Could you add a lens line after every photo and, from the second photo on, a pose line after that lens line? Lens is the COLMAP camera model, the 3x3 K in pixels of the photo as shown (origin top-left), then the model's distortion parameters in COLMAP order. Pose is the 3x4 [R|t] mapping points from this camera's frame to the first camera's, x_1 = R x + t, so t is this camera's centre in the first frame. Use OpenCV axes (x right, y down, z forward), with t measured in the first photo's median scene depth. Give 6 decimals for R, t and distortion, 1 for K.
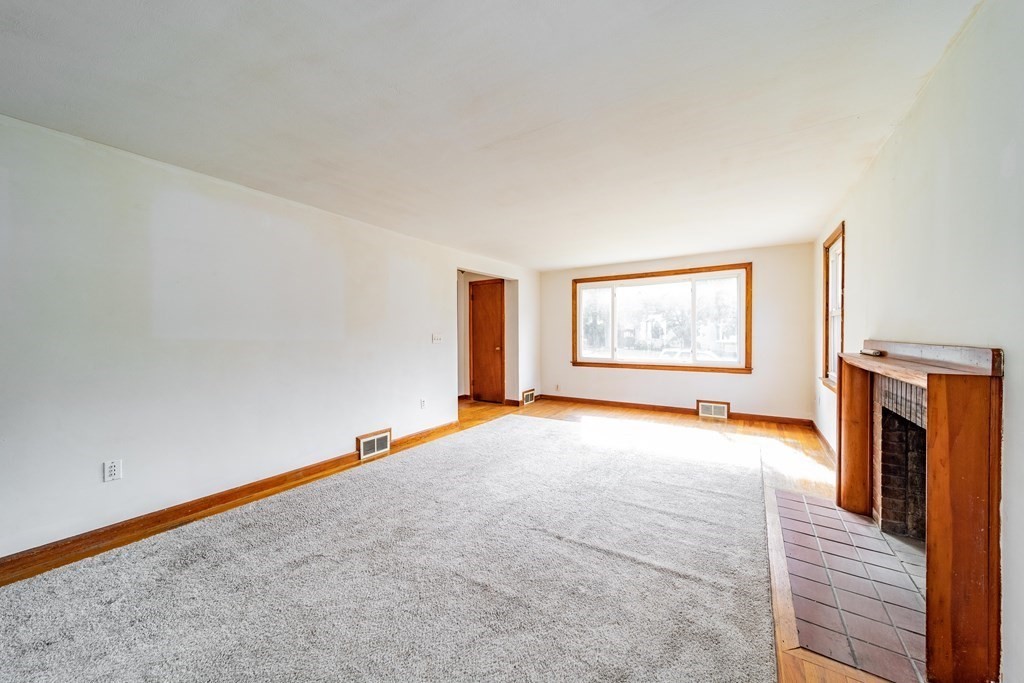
lens RADIAL K [[358.0, 0, 505.6], [0, 358.0, 338.1], [0, 0, 1]] dist [0.006628, 0.000021]
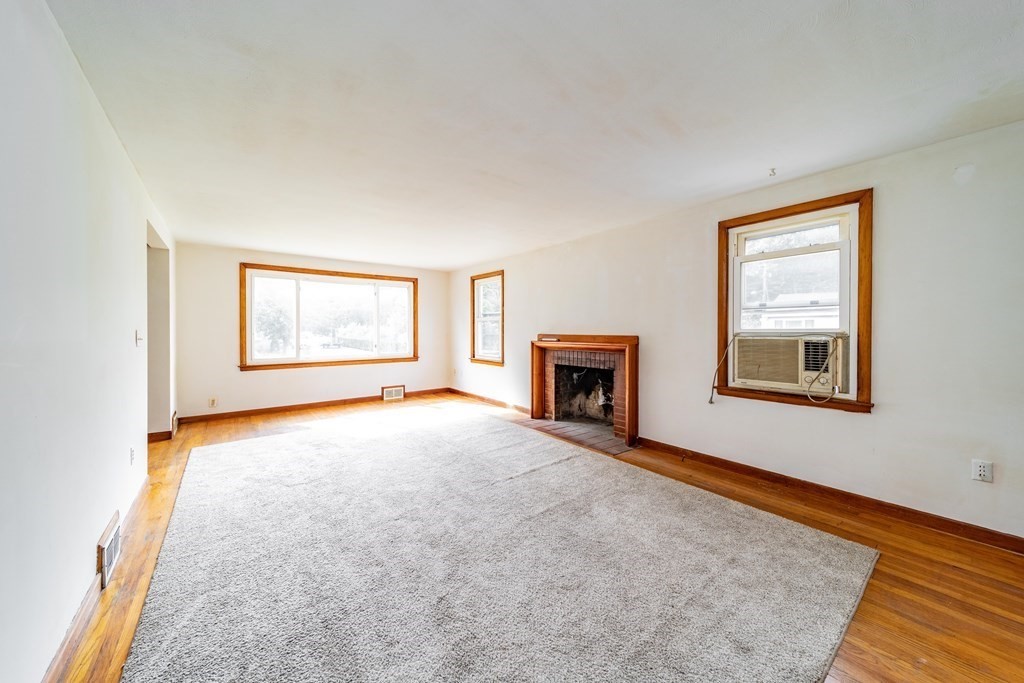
lens RADIAL K [[363.6, 0, 506.8], [0, 363.6, 332.0], [0, 0, 1]] dist [0.001833, 0.000076]
pose [[0.337264, 0.000659, 0.941410, -0.642477], [0.009463, 0.999947, -0.004091, -0.000600], [-0.941363, 0.010288, 0.337240, 0.293730]]
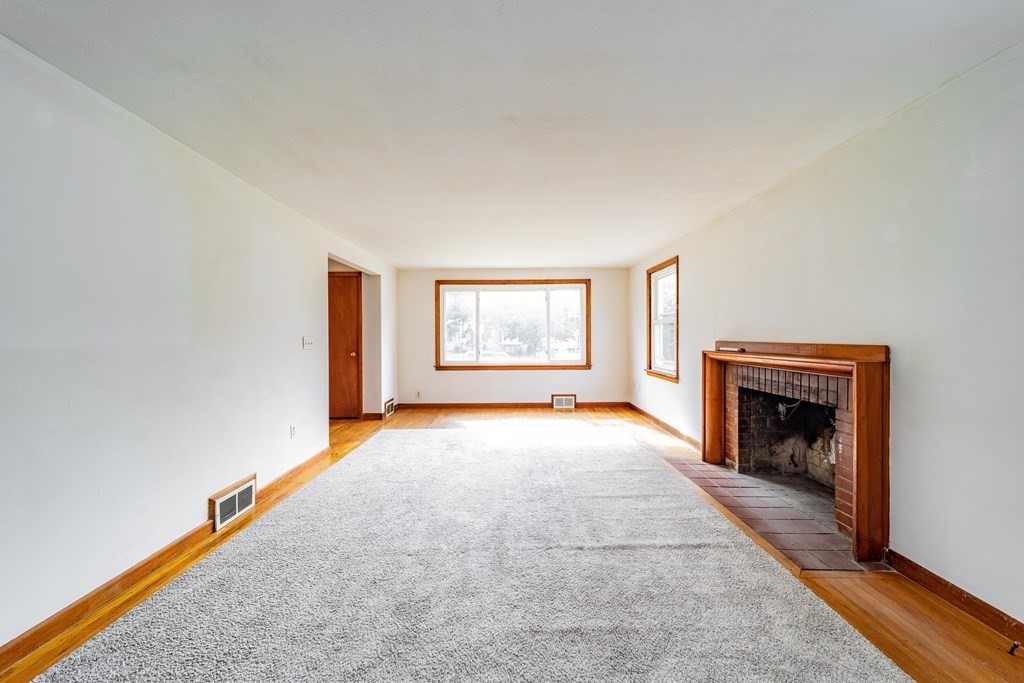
lens RADIAL K [[358.0, 0, 505.6], [0, 358.0, 338.1], [0, 0, 1]] dist [0.006628, 0.000021]
pose [[0.842658, -0.001120, 0.538448, -0.293535], [0.006033, 0.999955, -0.007361, -0.000884], [-0.538415, 0.009451, 0.842627, 0.159443]]
